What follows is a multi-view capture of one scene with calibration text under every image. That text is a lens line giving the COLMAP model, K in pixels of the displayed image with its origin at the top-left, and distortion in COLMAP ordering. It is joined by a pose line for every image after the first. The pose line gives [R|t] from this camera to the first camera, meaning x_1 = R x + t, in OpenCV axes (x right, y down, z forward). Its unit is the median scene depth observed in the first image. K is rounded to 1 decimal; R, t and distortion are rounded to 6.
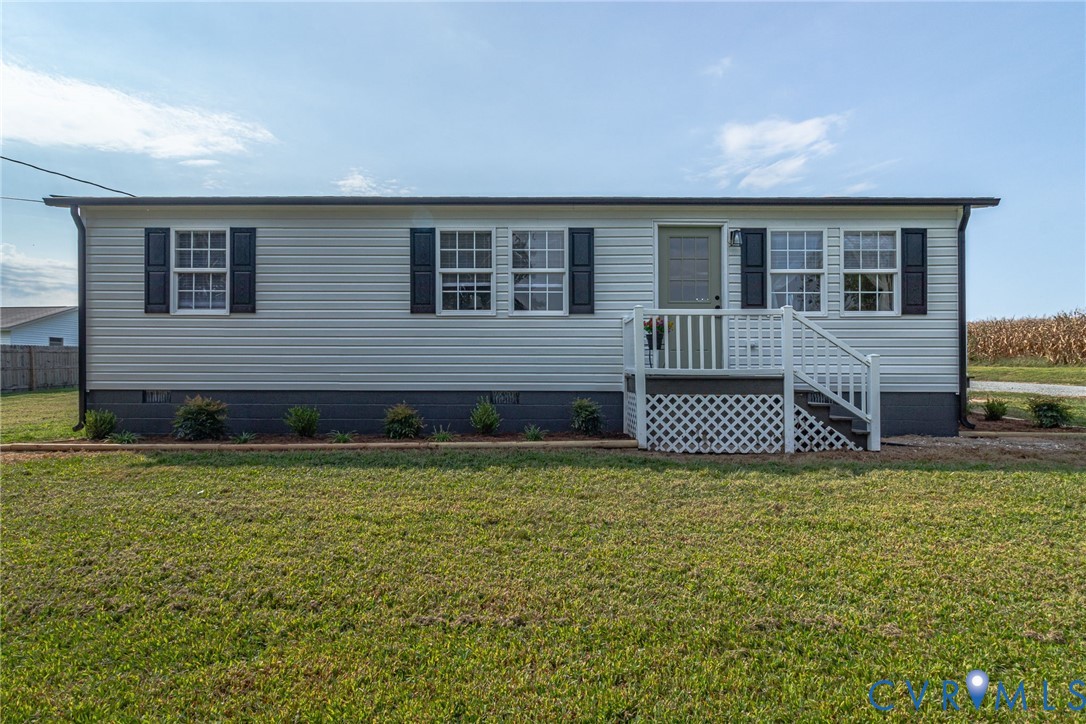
lens RADIAL K [[578.9, 0, 544.6], [0, 578.9, 374.3], [0, 0, 1]] dist [0.001184, -0.000025]
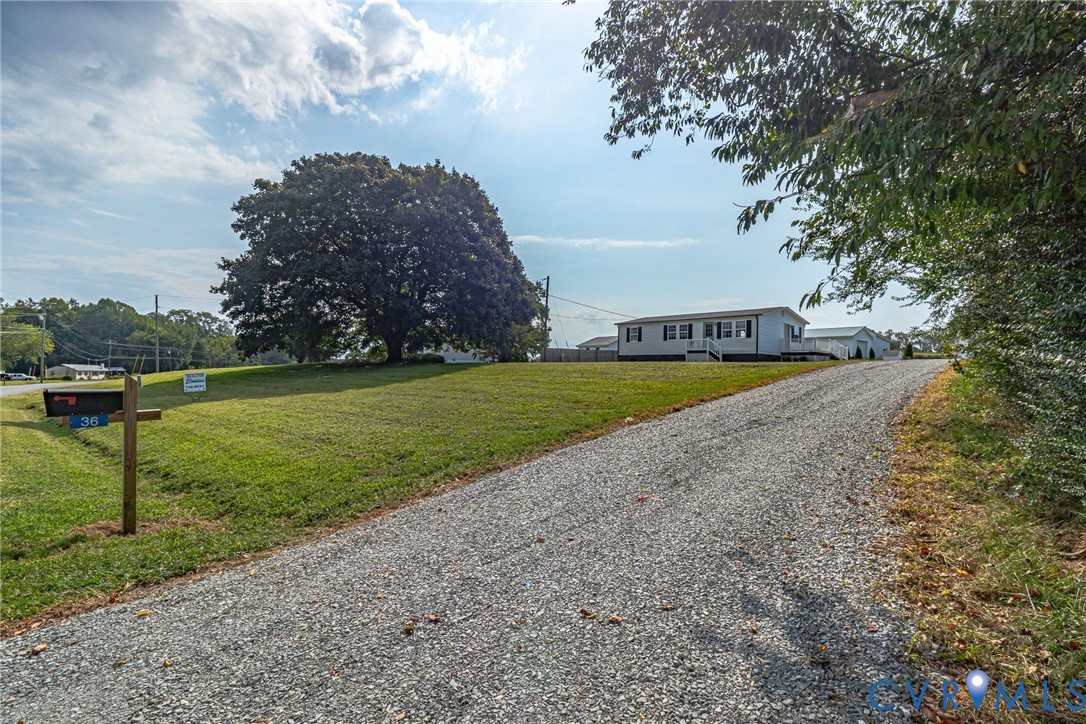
lens RADIAL K [[578.9, 0, 544.6], [0, 578.9, 374.3], [0, 0, 1]] dist [0.001184, -0.000025]
pose [[0.669193, 0.010505, -0.743015, 3.113096], [-0.017871, 0.999838, -0.001960, 0.245465], [0.742874, 0.014590, 0.669272, -3.533117]]
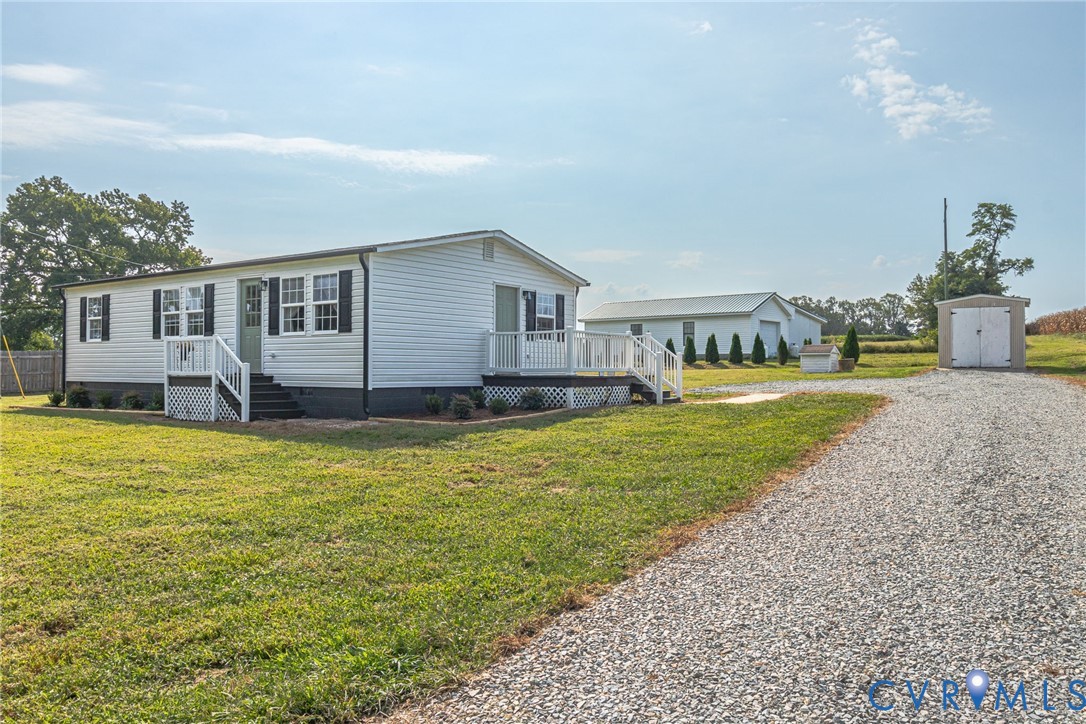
lens RADIAL K [[828.2, 0, 559.5], [0, 828.2, 360.7], [0, 0, 1]] dist [0.005156, 0.004784]
pose [[0.812977, -0.004600, -0.582277, 2.219143], [0.002171, 0.999986, -0.004870, -0.024021], [0.582292, 0.002695, 0.812976, -0.321464]]
